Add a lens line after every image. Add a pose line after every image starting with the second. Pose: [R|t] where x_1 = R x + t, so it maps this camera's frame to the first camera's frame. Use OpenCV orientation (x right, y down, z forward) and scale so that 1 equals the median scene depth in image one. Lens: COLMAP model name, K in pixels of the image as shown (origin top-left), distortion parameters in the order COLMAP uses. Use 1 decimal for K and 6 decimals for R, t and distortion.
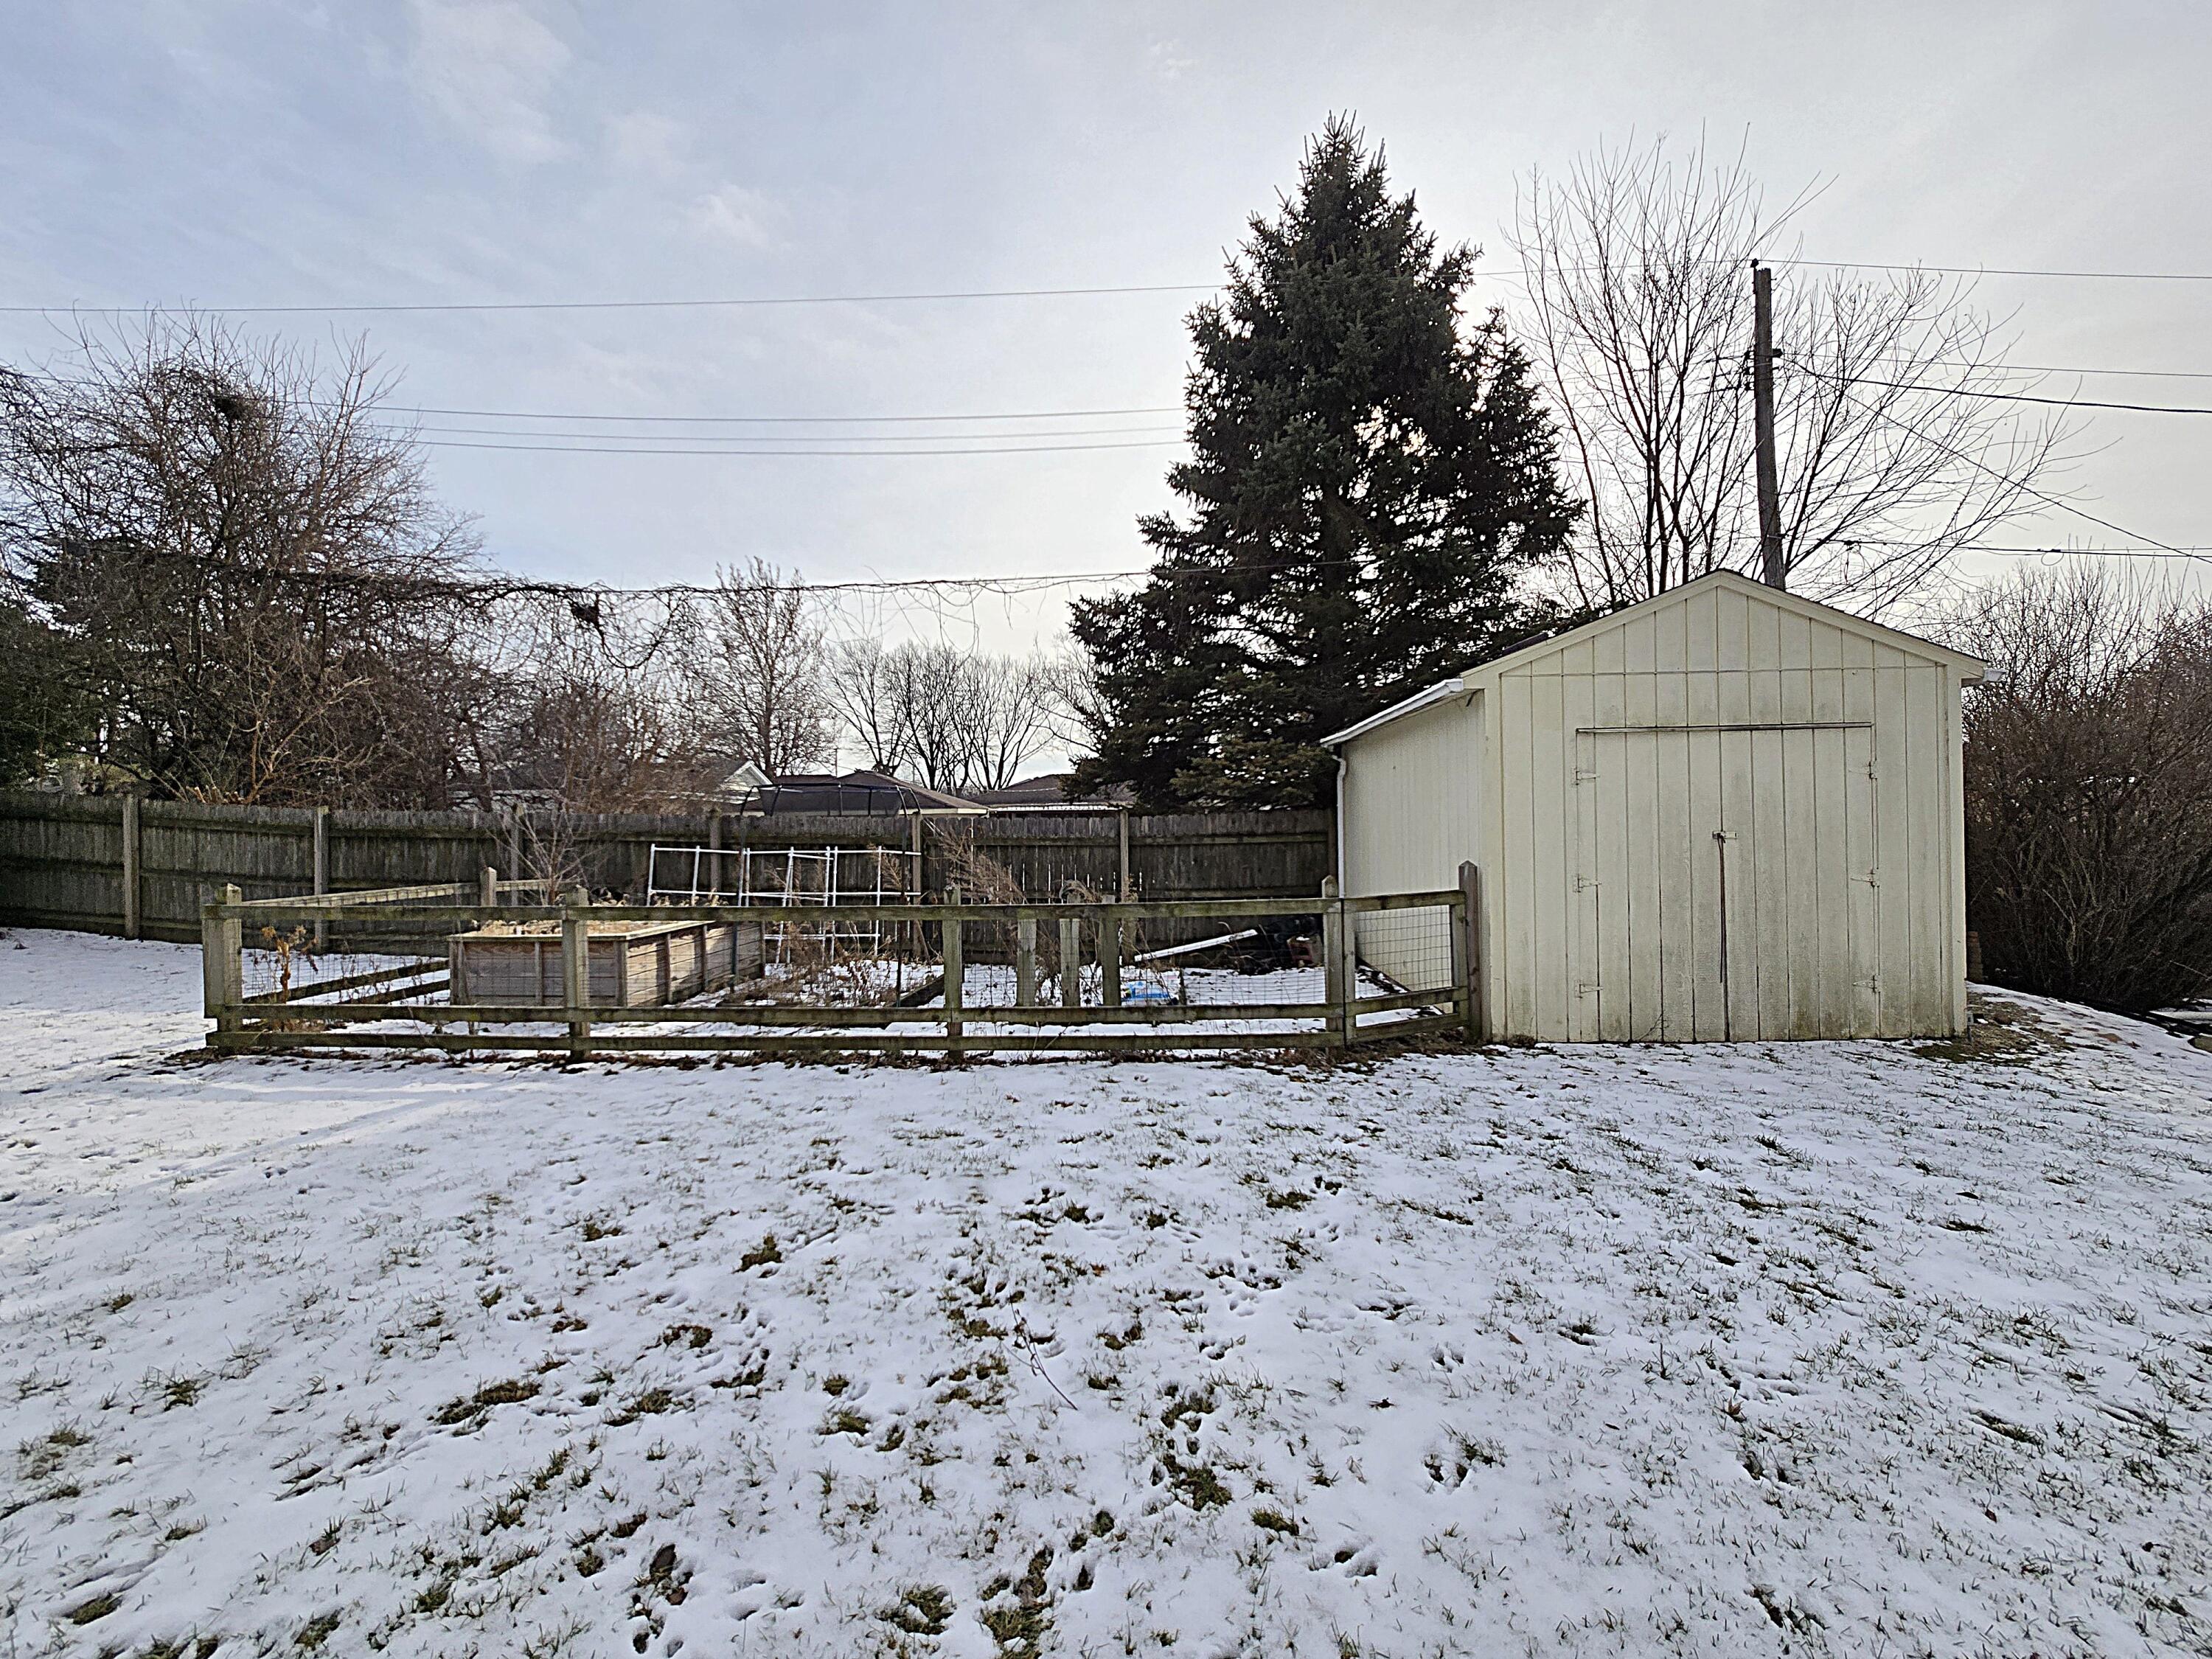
lens RADIAL K [[906.4, 0, 1116.0], [0, 906.4, 829.4], [0, 0, 1]] dist [-0.008581, -0.000517]
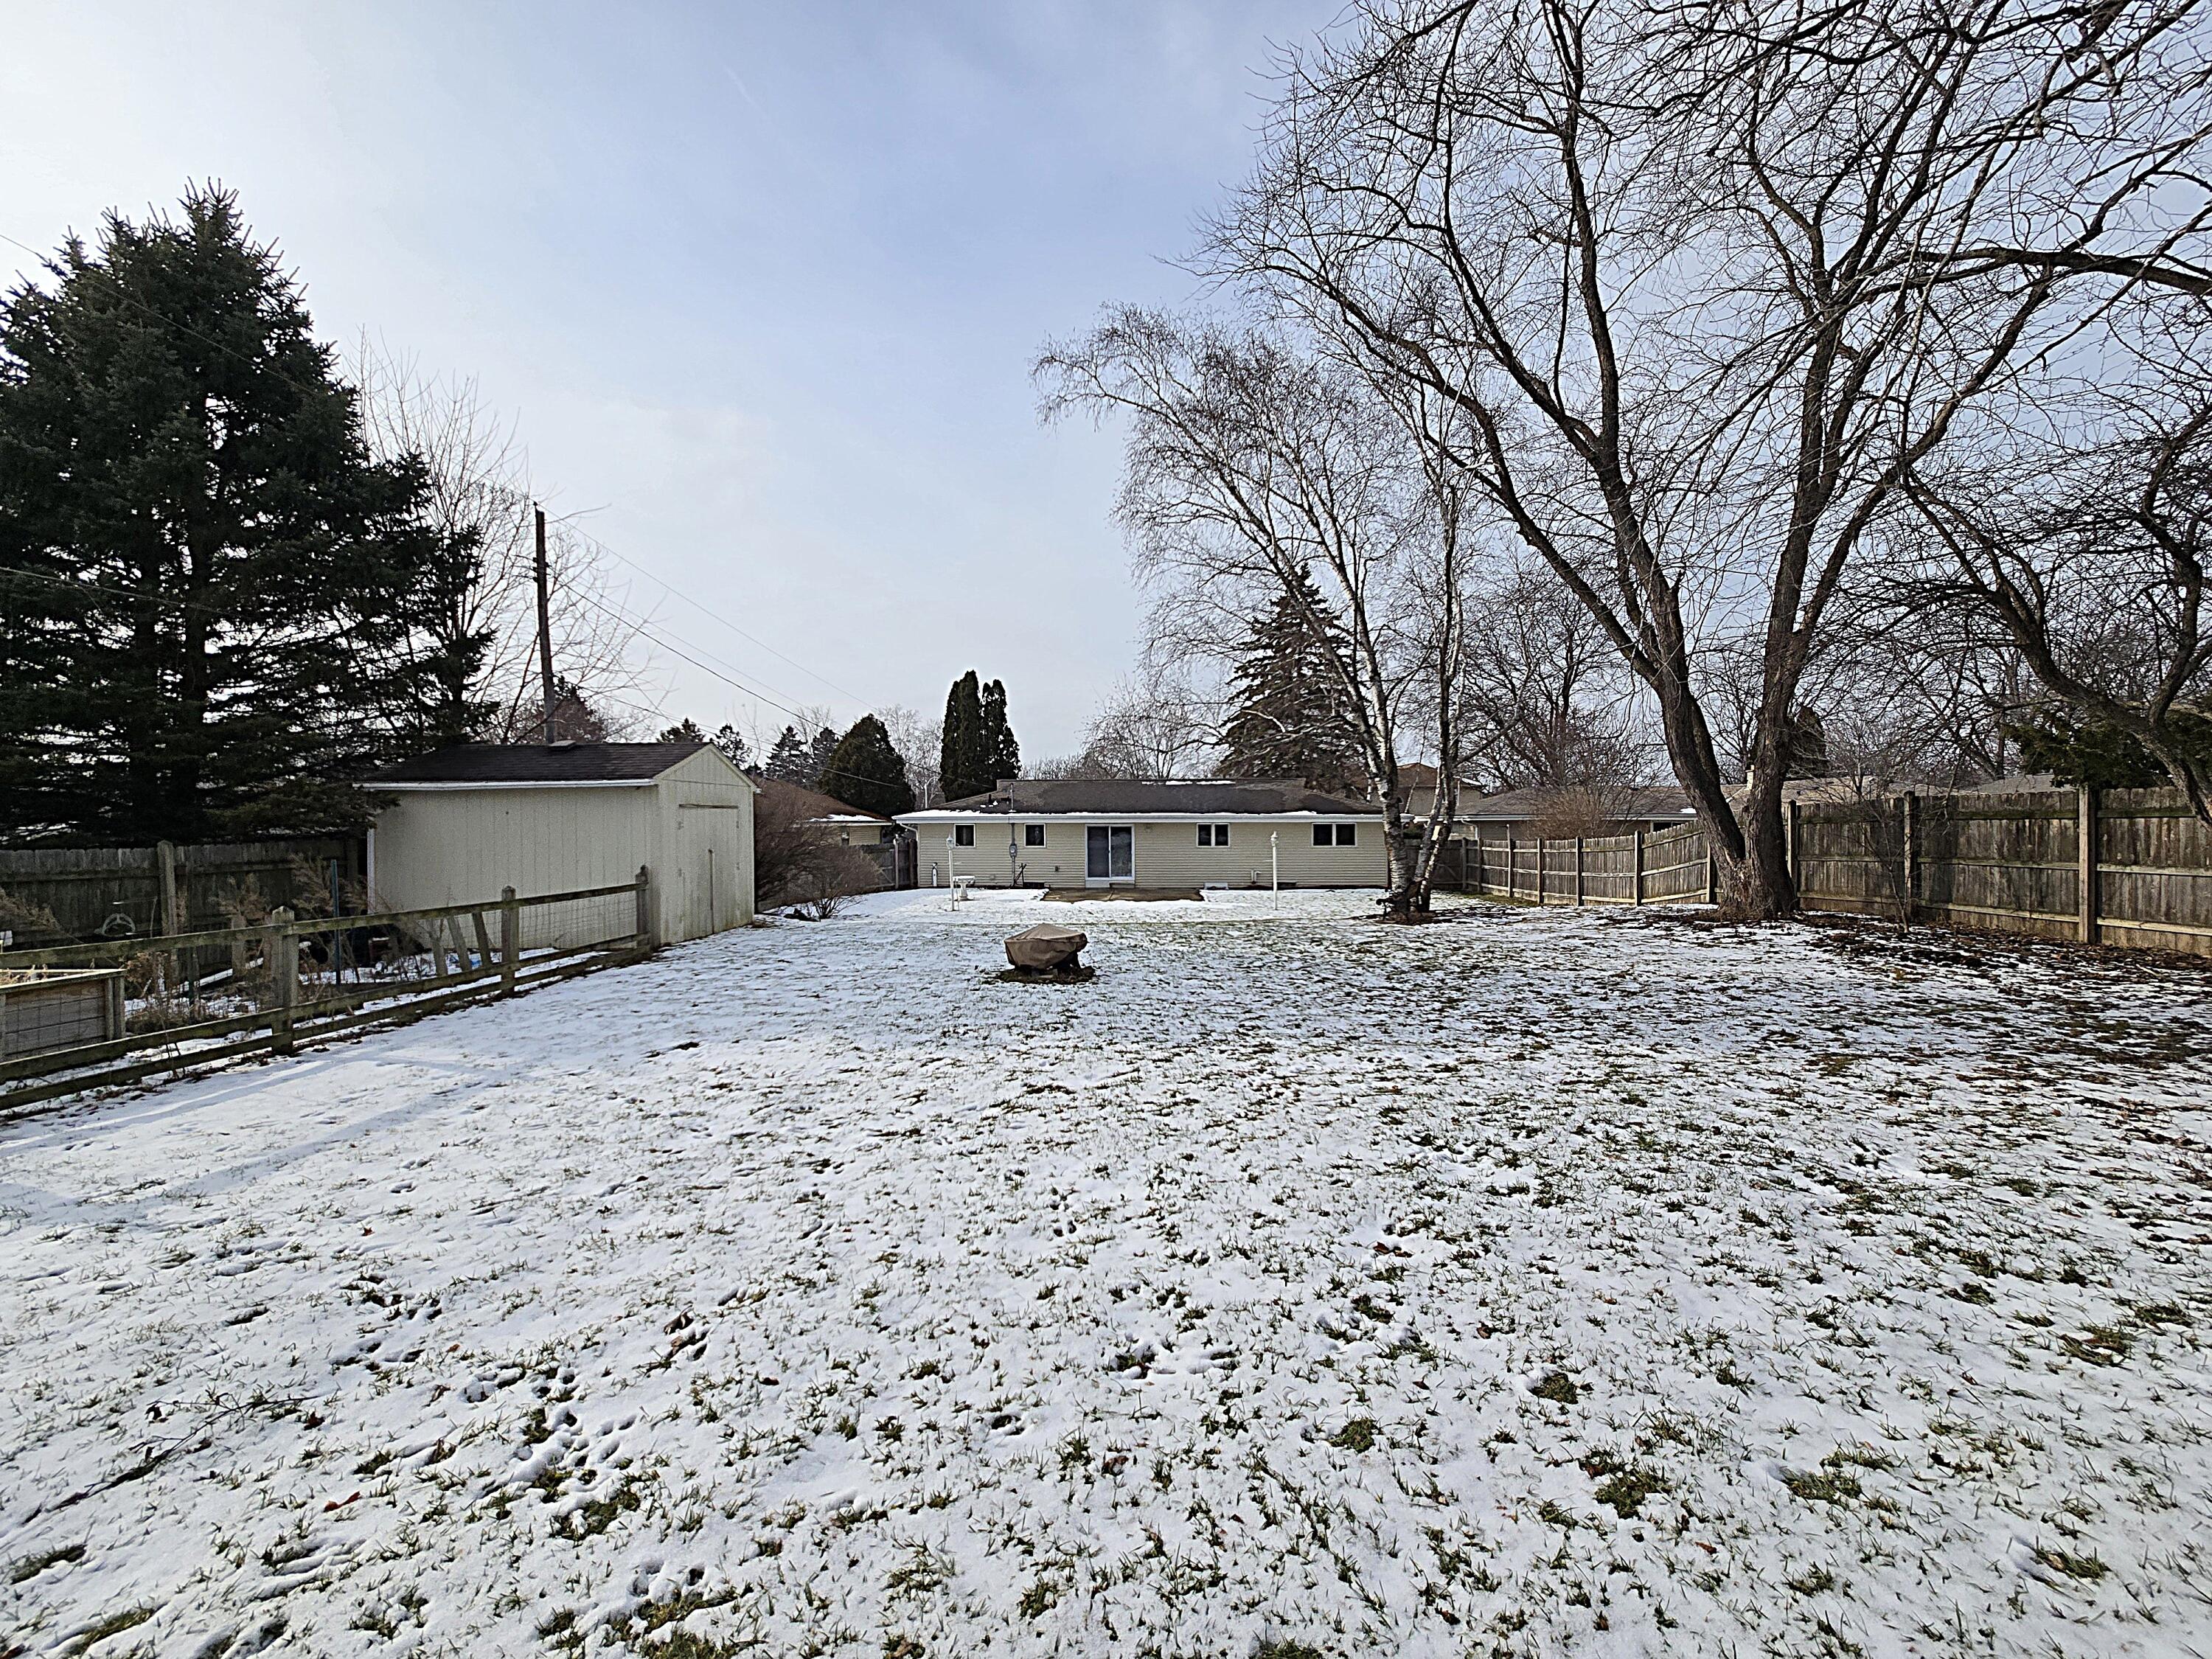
lens RADIAL K [[906.4, 0, 1104.1], [0, 906.4, 835.7], [0, 0, 1]] dist [-0.008581, -0.000517]
pose [[0.028822, -0.002031, 0.999582, -0.929267], [0.003925, 0.999990, 0.001918, -0.021746], [-0.999577, 0.003868, 0.028830, -0.090108]]
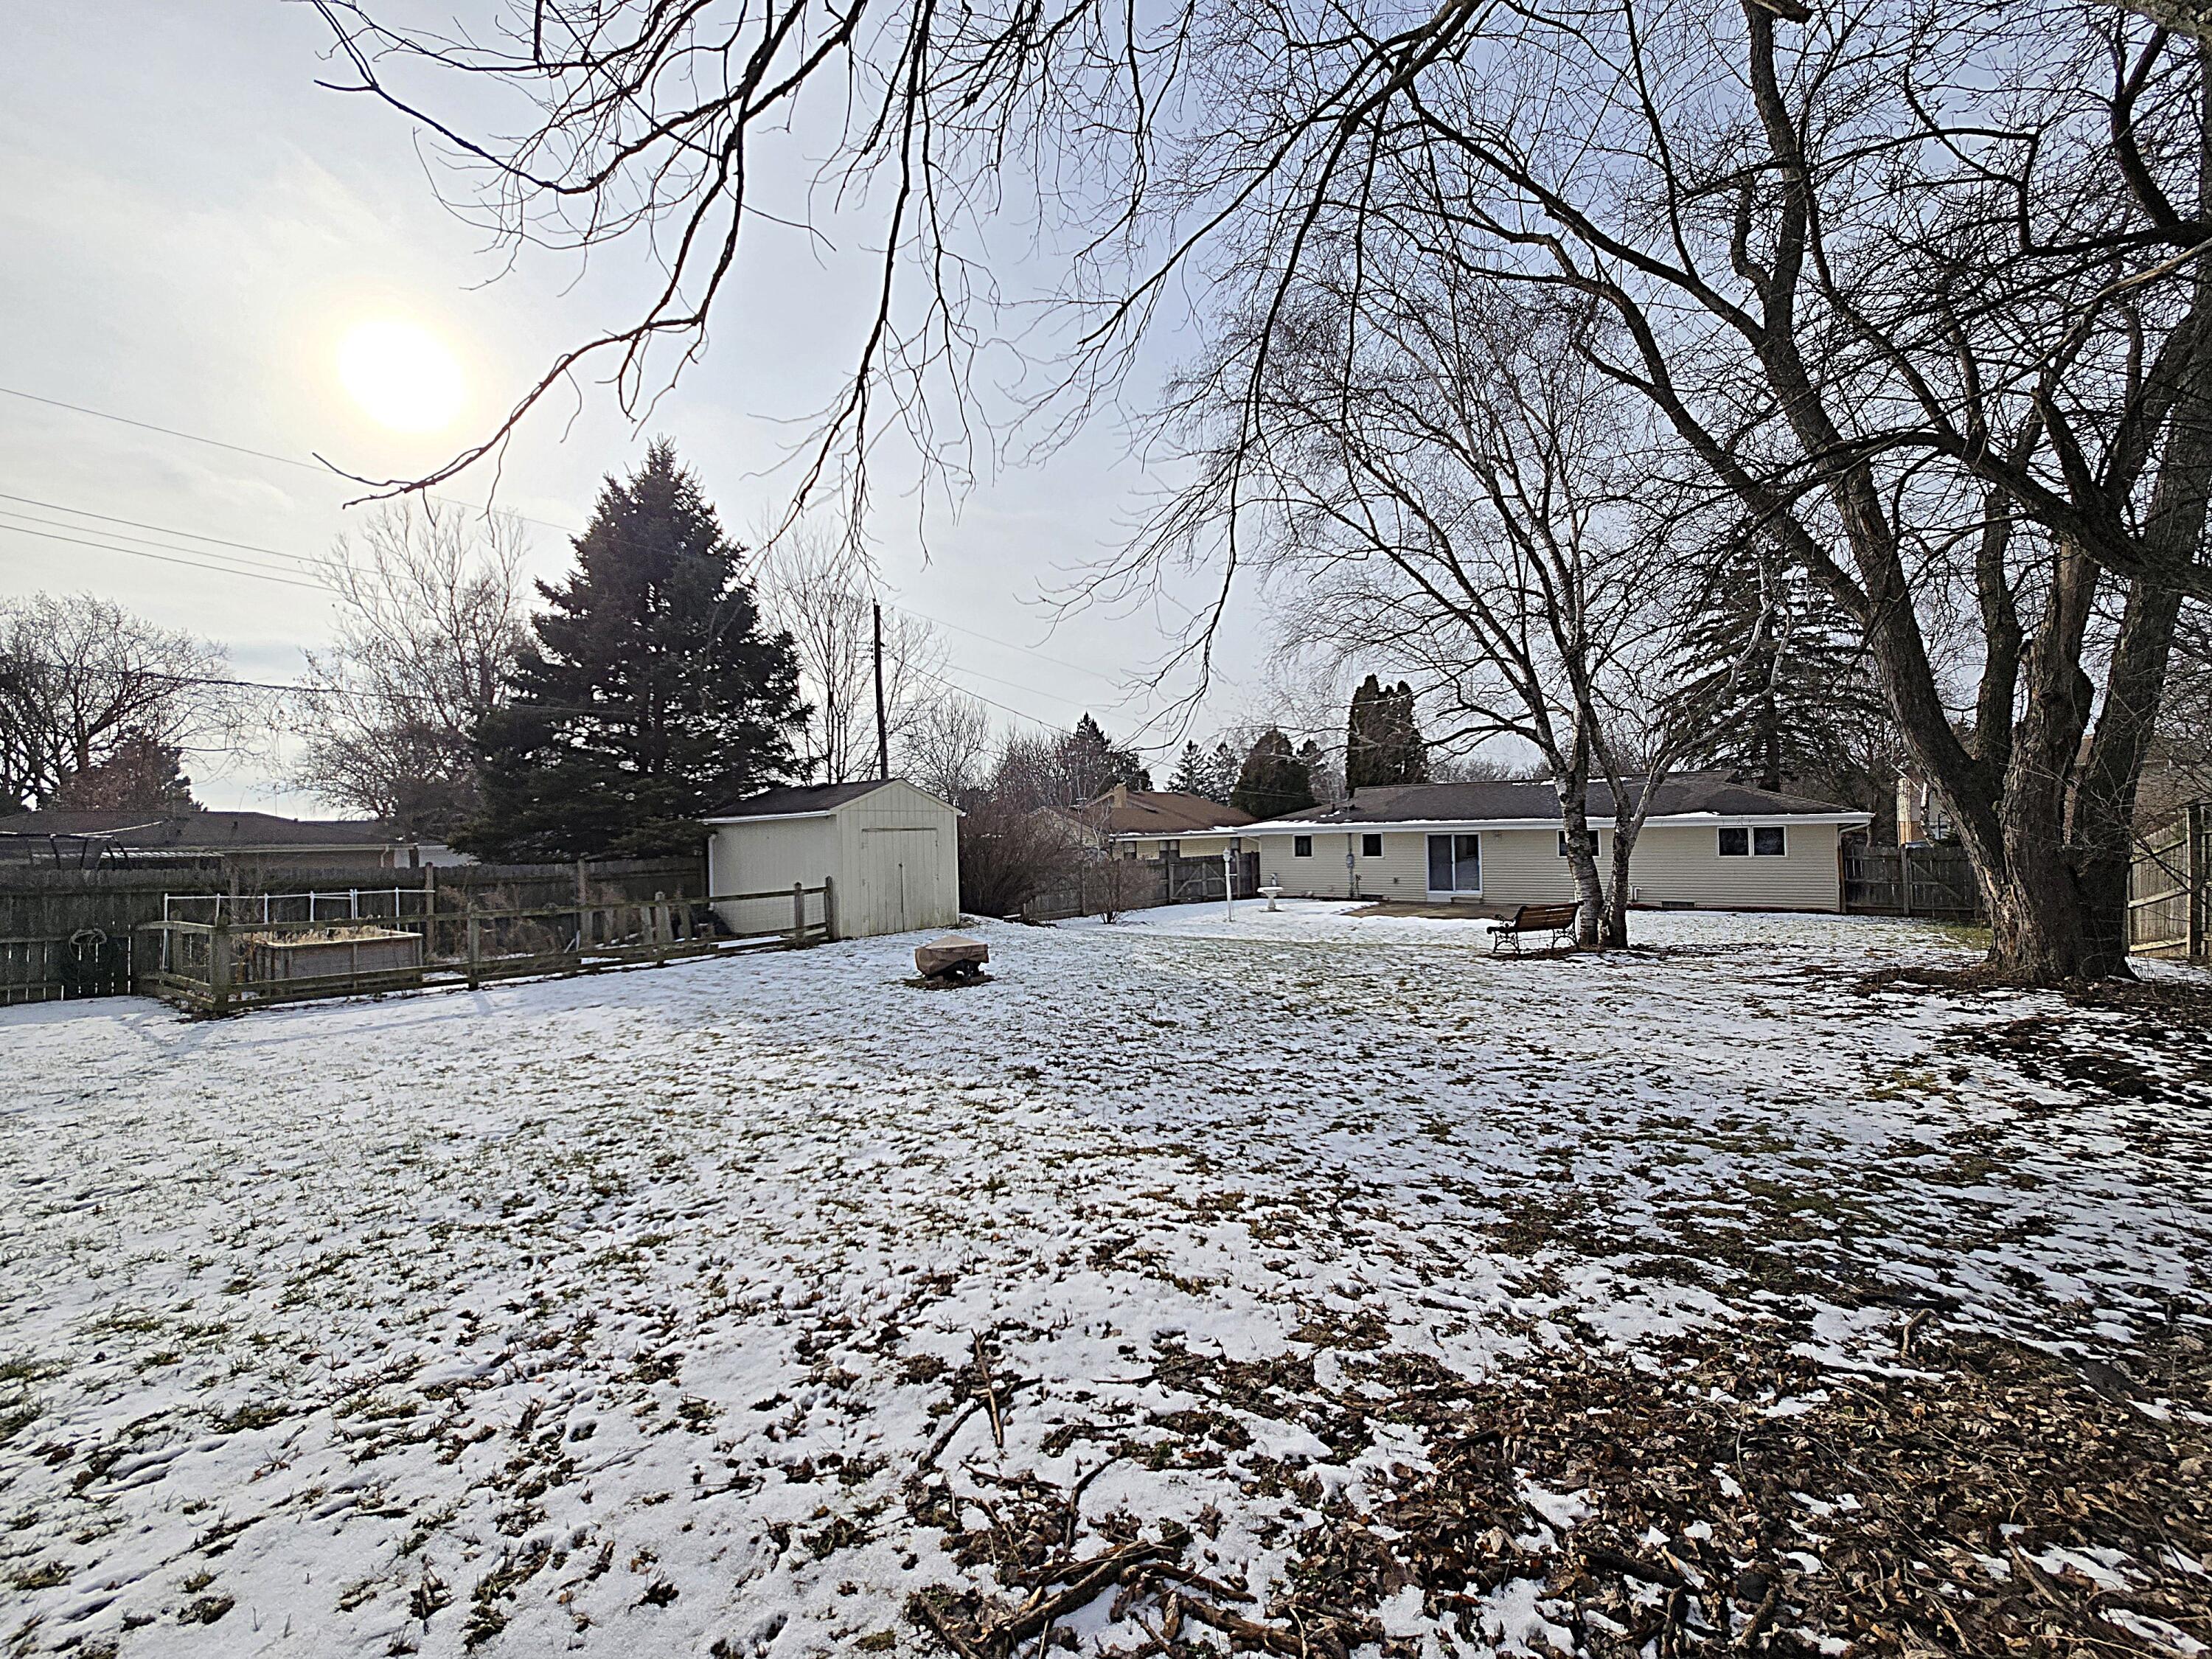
lens RADIAL K [[906.4, 0, 1115.9], [0, 906.4, 820.8], [0, 0, 1]] dist [-0.008581, -0.000517]
pose [[0.577033, 0.013767, 0.816605, -0.743638], [0.015076, 0.999508, -0.027503, -0.029133], [-0.816581, 0.028182, 0.576542, -0.735188]]
